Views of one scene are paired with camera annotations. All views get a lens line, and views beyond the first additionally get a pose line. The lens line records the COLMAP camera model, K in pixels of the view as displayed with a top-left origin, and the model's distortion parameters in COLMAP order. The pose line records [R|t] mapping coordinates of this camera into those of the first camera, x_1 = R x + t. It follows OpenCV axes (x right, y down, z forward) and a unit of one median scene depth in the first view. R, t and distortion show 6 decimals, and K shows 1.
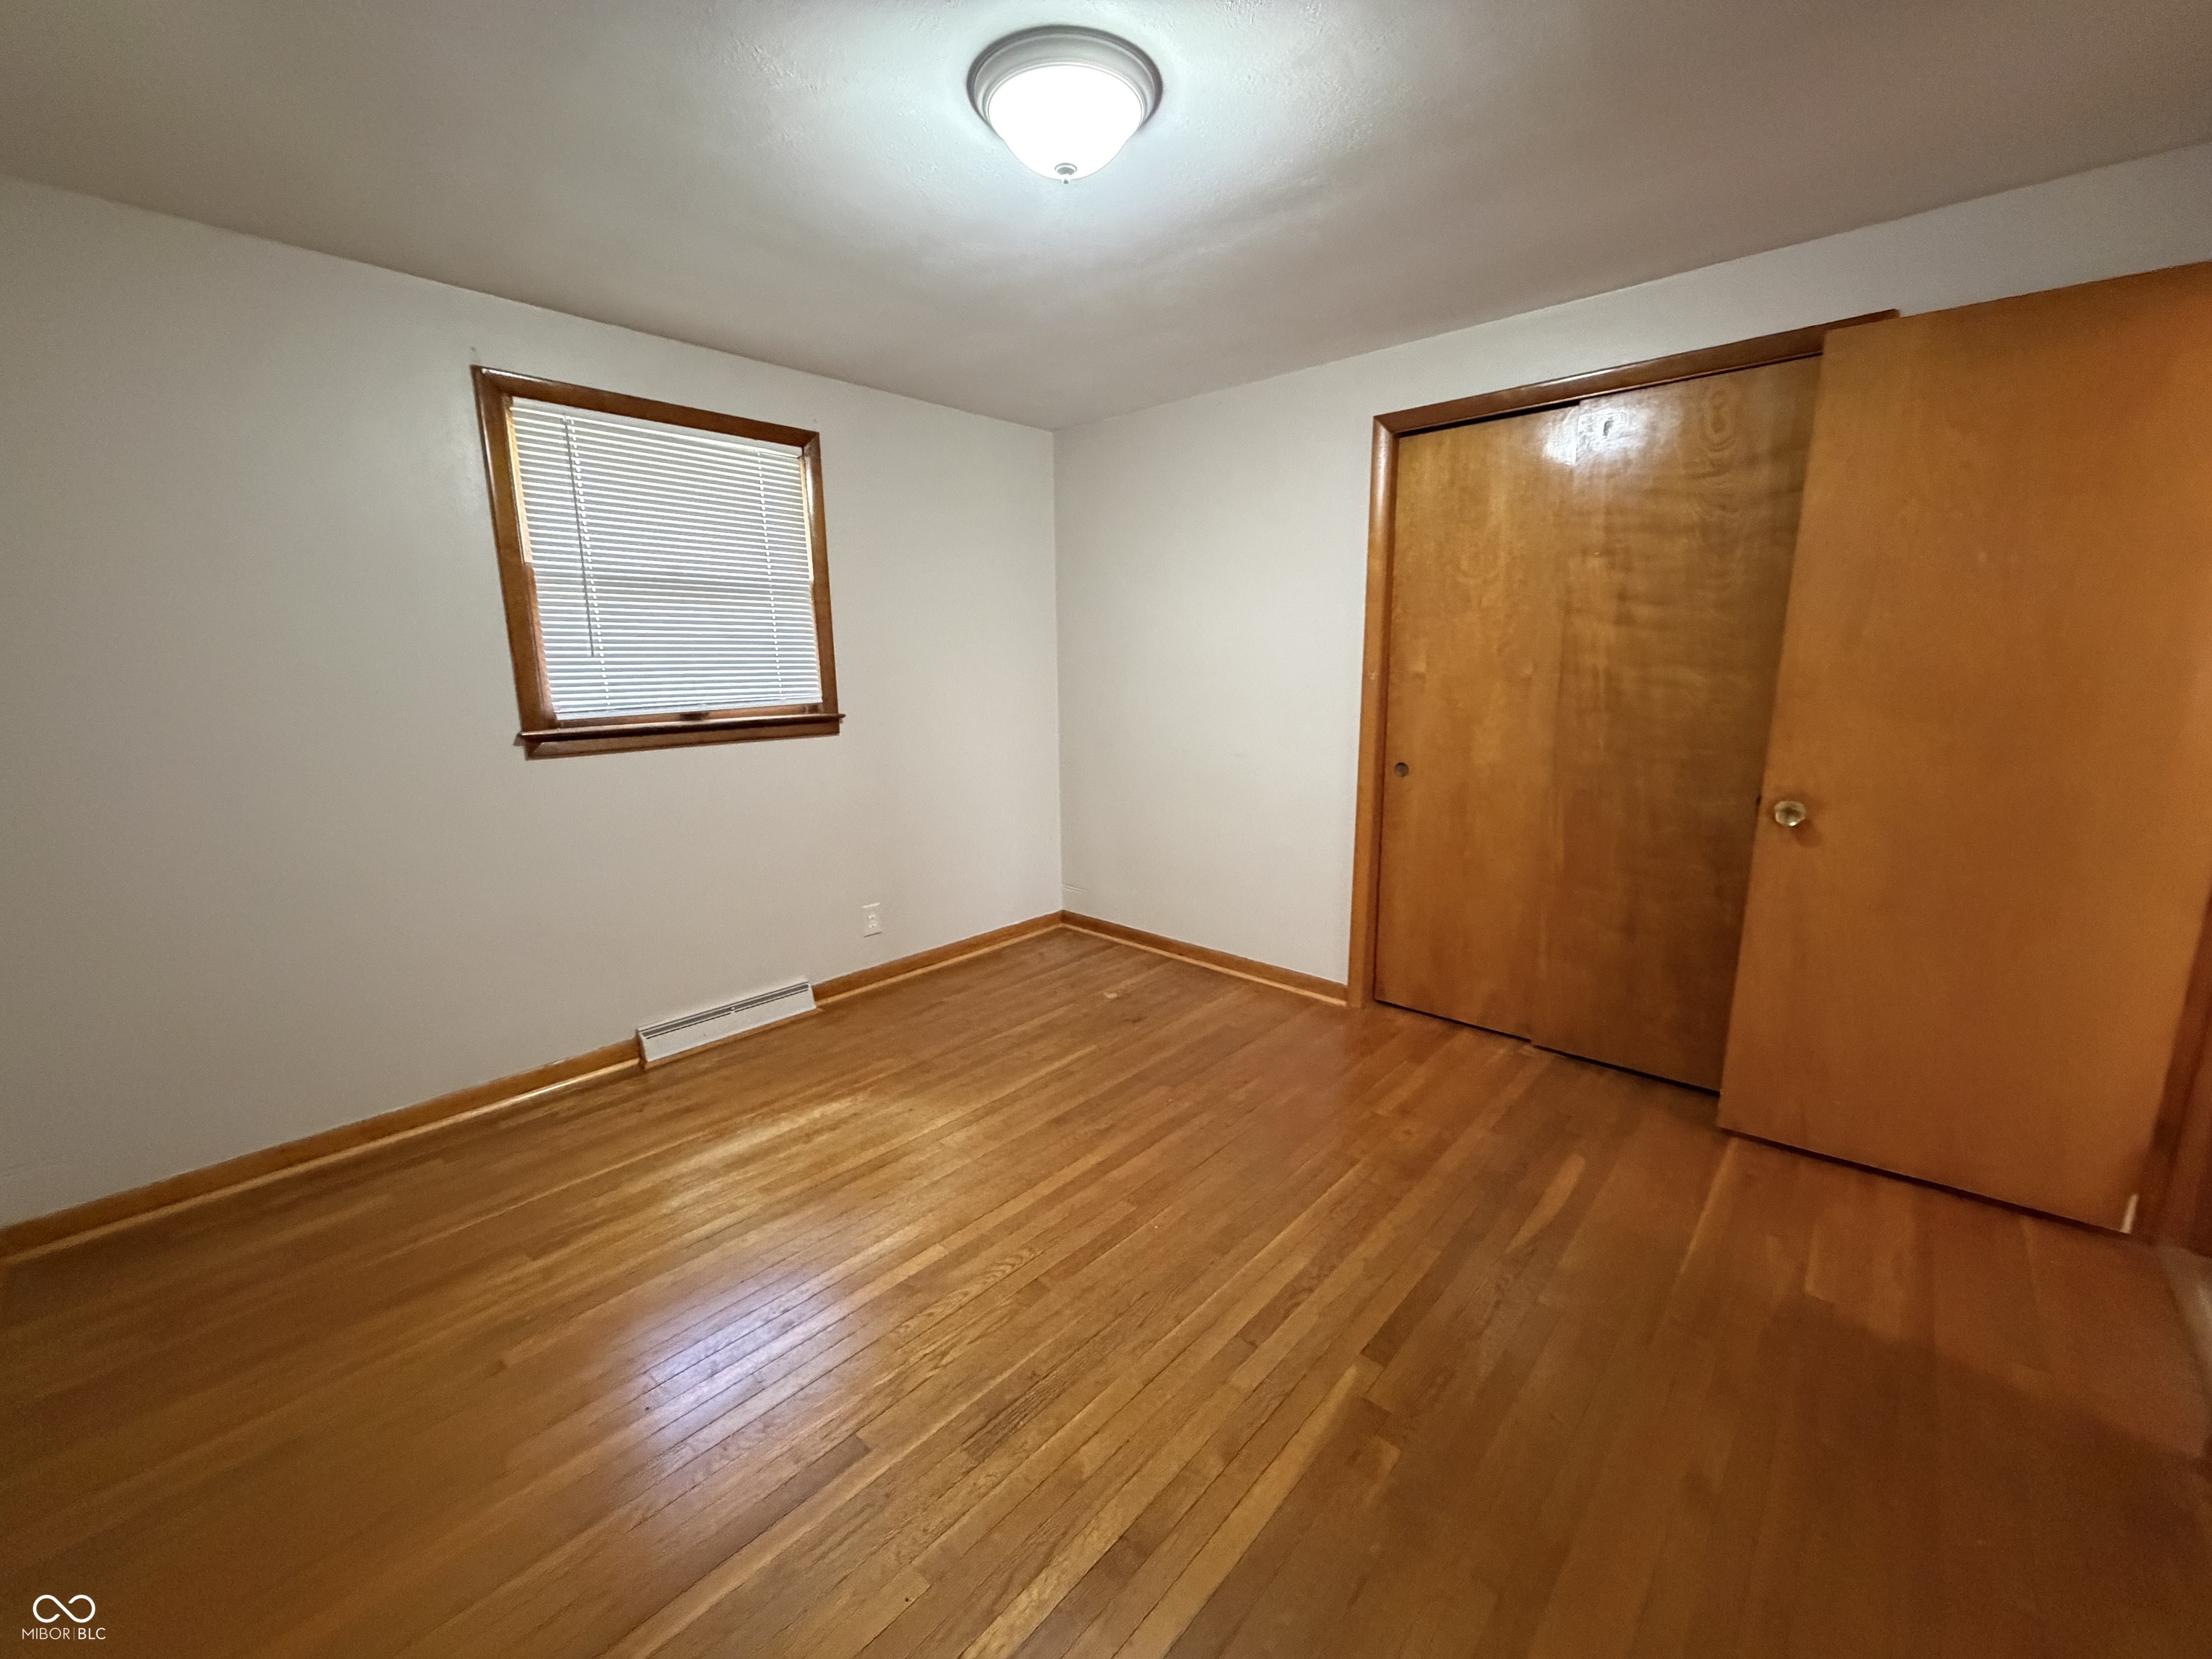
lens RADIAL K [[884.7, 0, 1098.8], [0, 884.7, 834.5], [0, 0, 1]] dist [-0.001294, 0.000103]
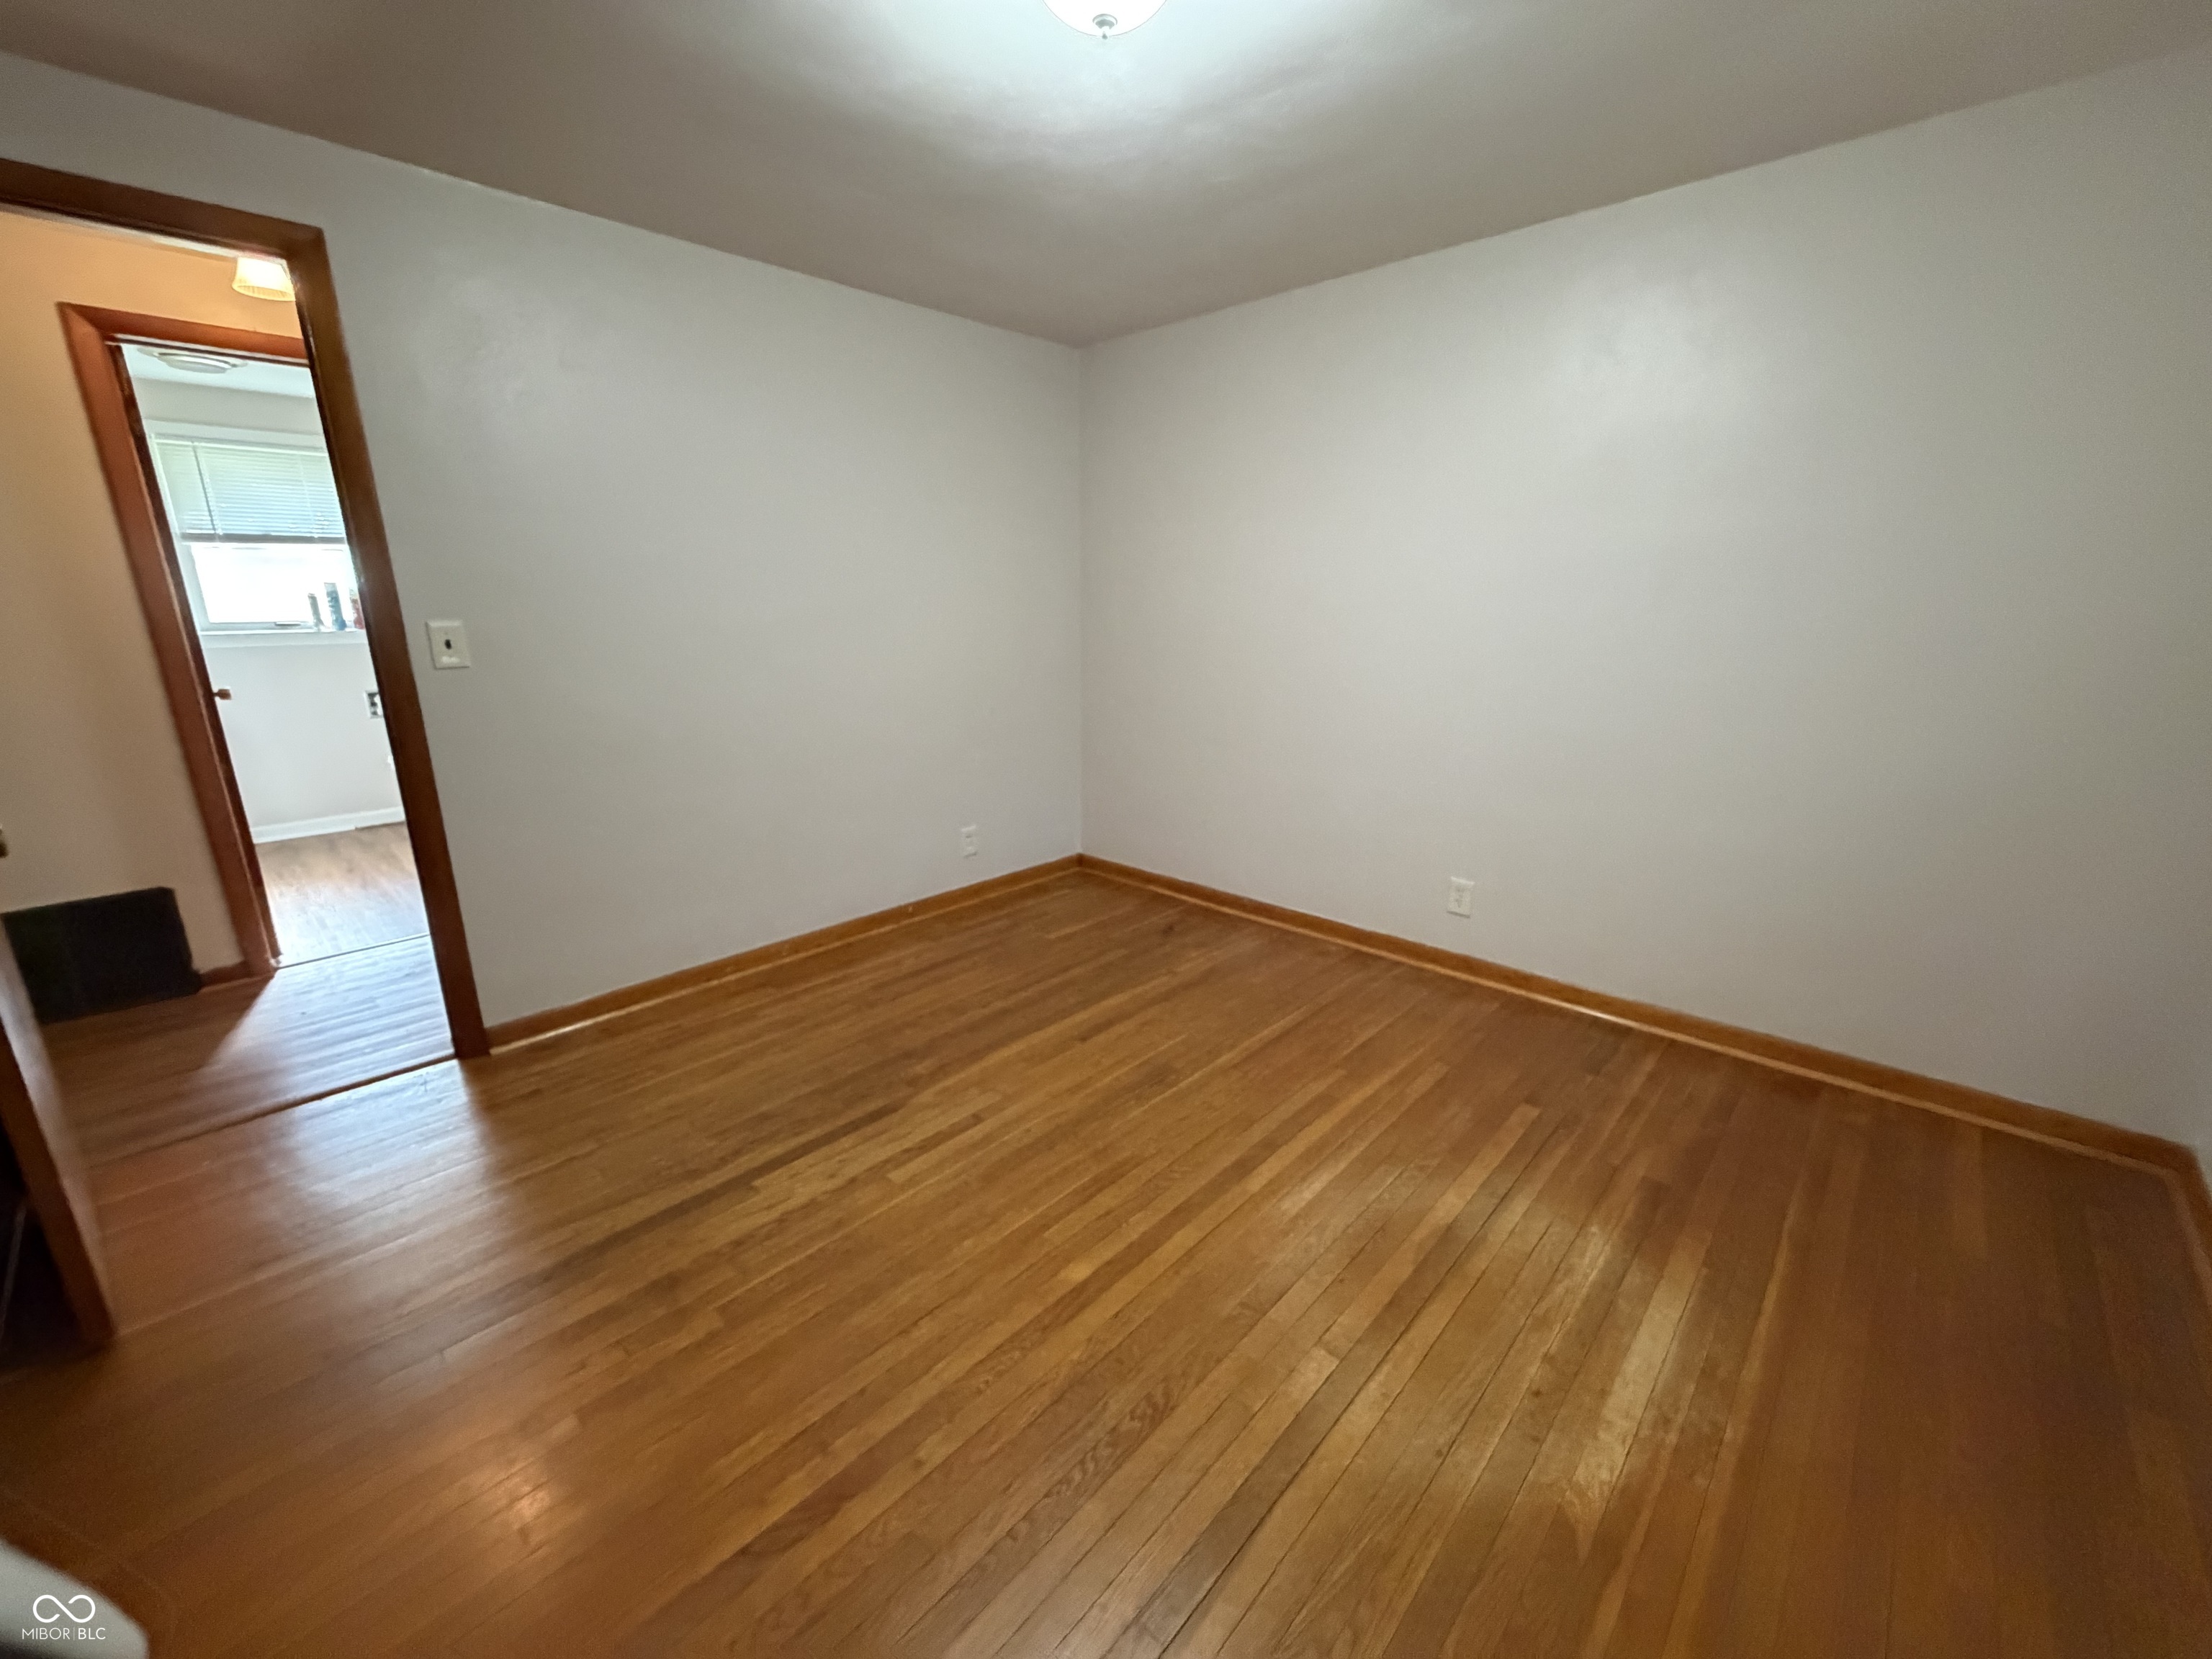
lens RADIAL K [[884.7, 0, 1098.8], [0, 884.7, 834.5], [0, 0, 1]] dist [-0.001294, 0.000103]
pose [[-0.999624, 0.005700, 0.026831, -0.030705], [0.017053, 0.895305, 0.445127, -0.261759], [-0.021485, 0.445417, -0.895066, 1.375507]]
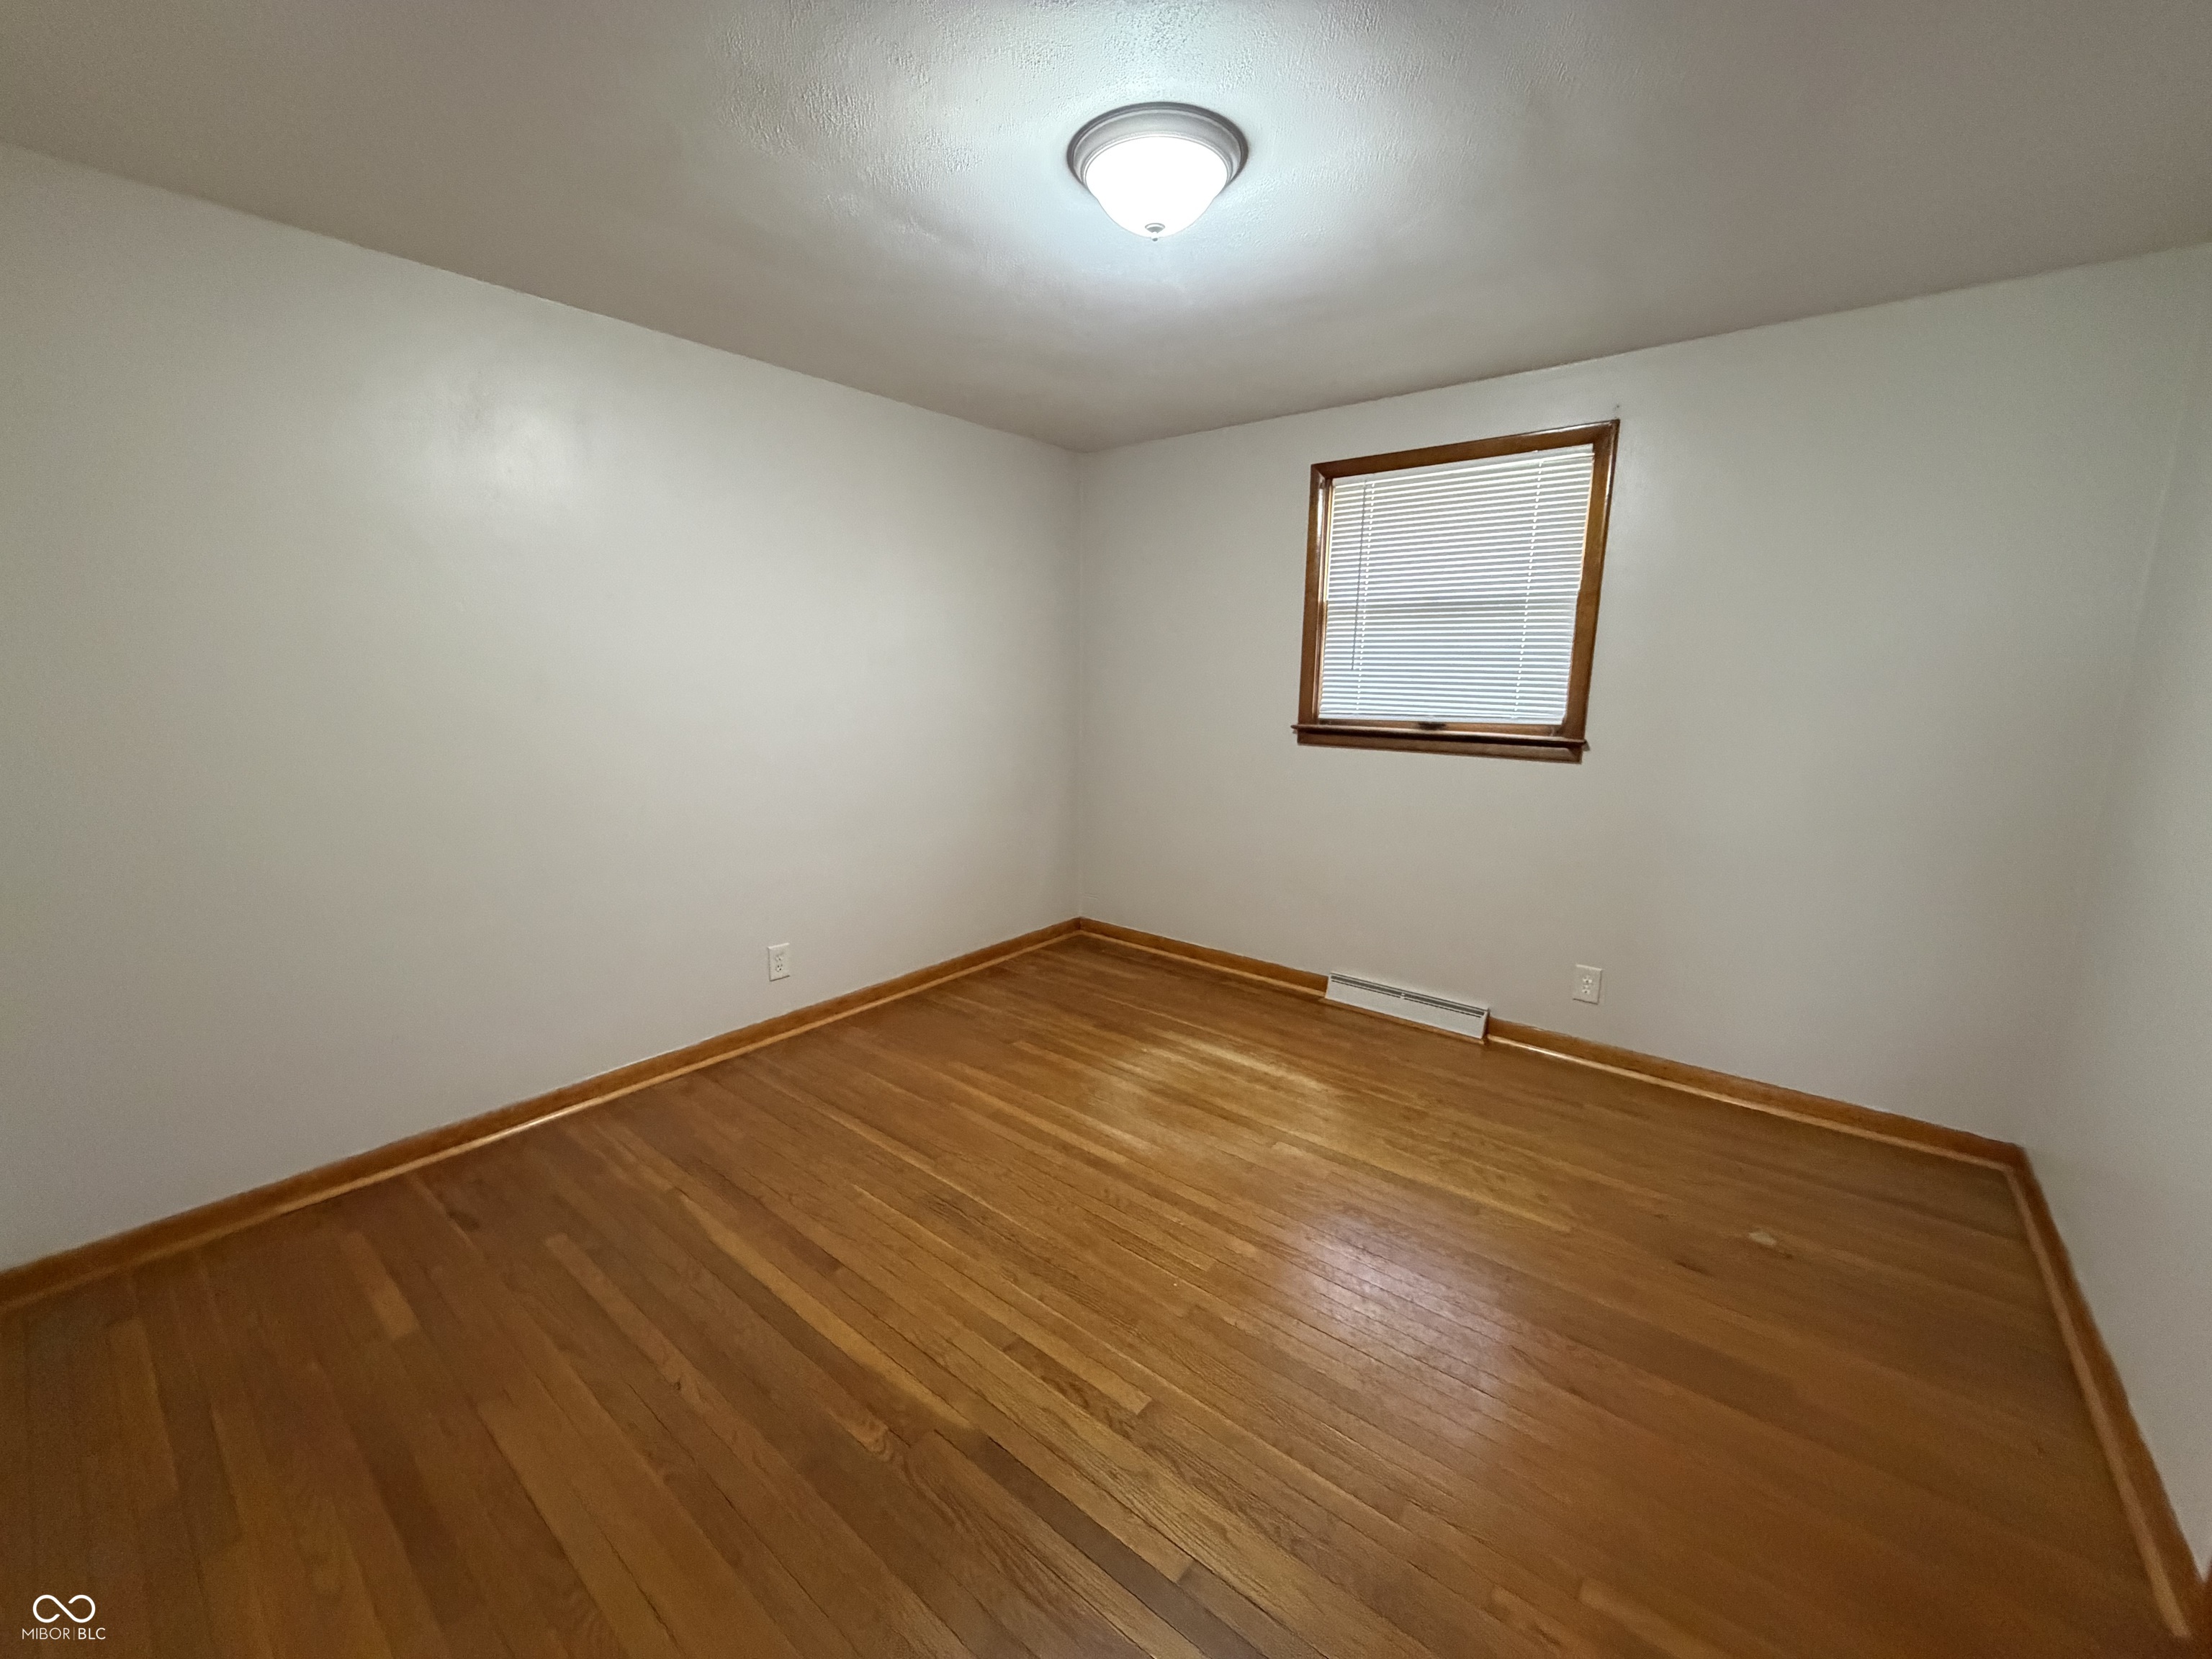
lens RADIAL K [[884.7, 0, 1098.8], [0, 884.7, 834.5], [0, 0, 1]] dist [-0.001294, 0.000103]
pose [[0.052580, 0.197436, -0.978905, 0.739131], [-0.205948, 0.961332, 0.182829, -0.142278], [0.977149, 0.191991, 0.091208, 0.620785]]
